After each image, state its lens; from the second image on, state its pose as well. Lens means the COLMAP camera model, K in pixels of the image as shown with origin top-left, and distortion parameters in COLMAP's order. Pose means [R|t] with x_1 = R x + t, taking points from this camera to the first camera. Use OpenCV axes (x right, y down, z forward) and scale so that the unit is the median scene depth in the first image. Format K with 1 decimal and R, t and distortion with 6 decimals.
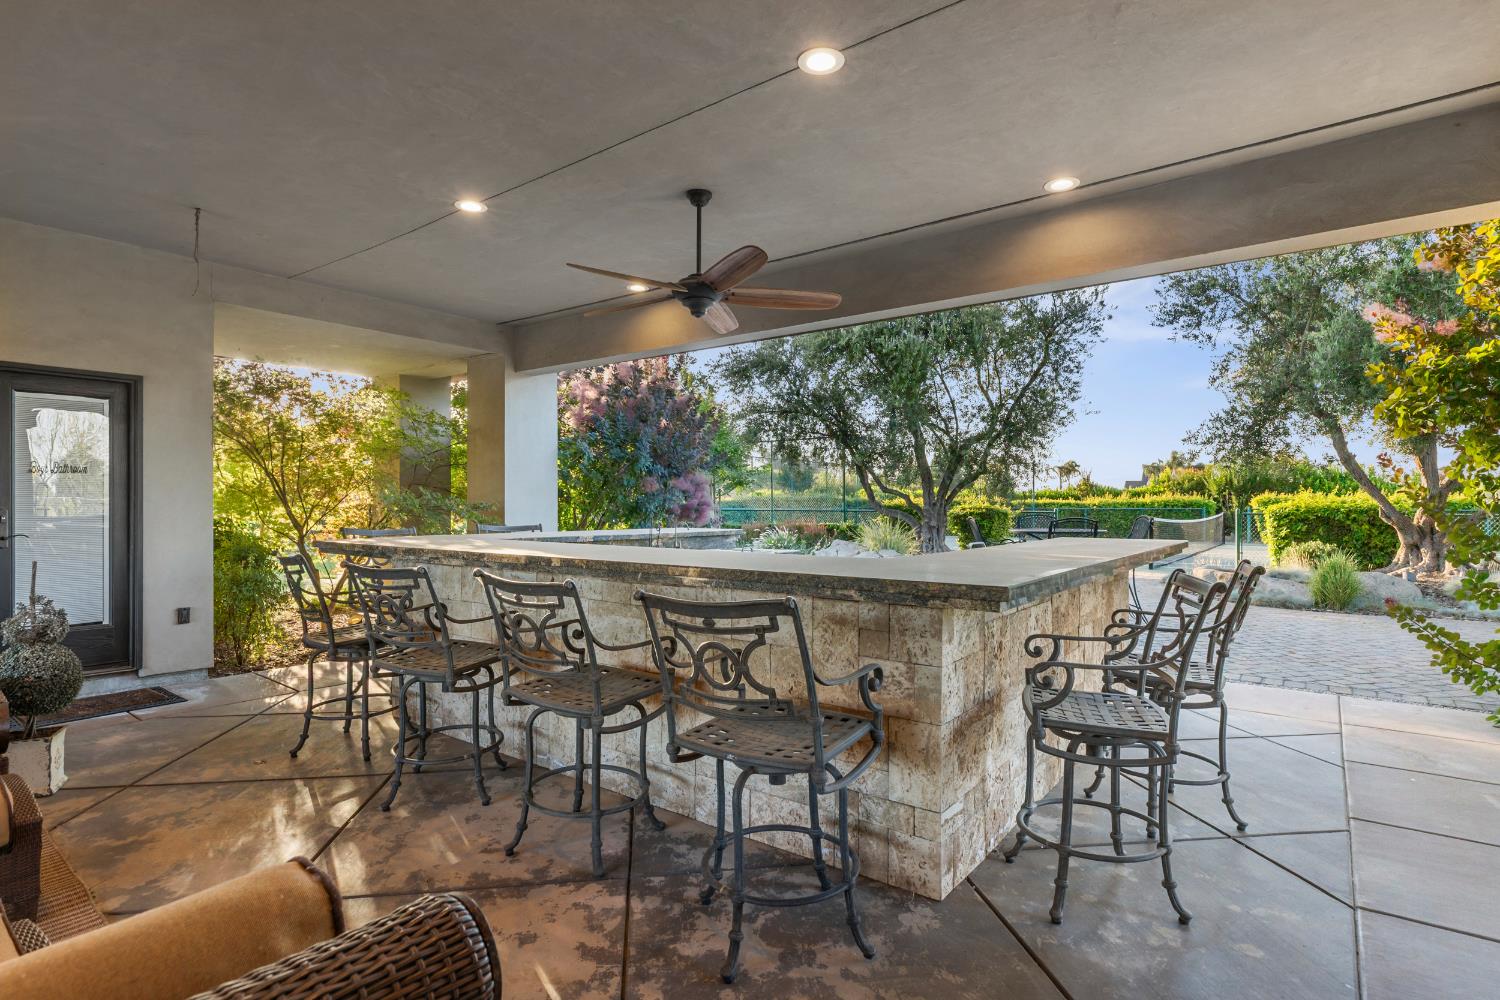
lens RADIAL K [[749.3, 0, 739.2], [0, 749.3, 501.2], [0, 0, 1]] dist [-0.000698, -0.000352]
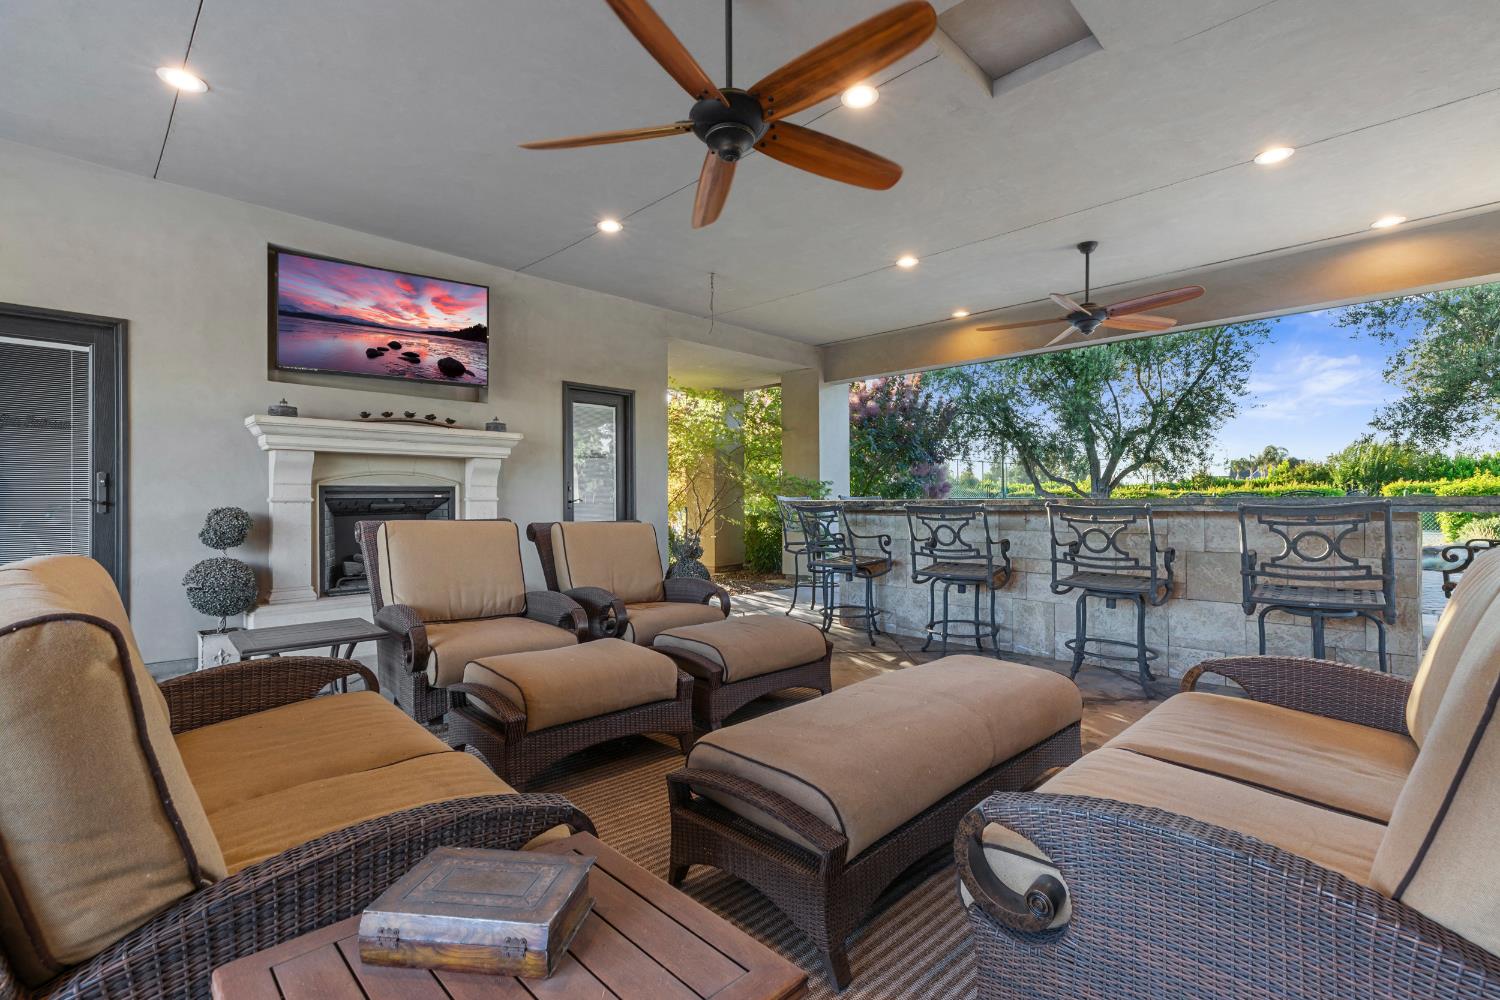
lens RADIAL K [[671.1, 0, 741.5], [0, 671.1, 498.8], [0, 0, 1]] dist [0.009346, 0.000820]
pose [[0.992402, -0.007417, -0.122812, -0.176716], [0.007144, 0.999971, -0.002667, 0.018160], [0.122829, 0.001770, 0.992426, -0.101029]]
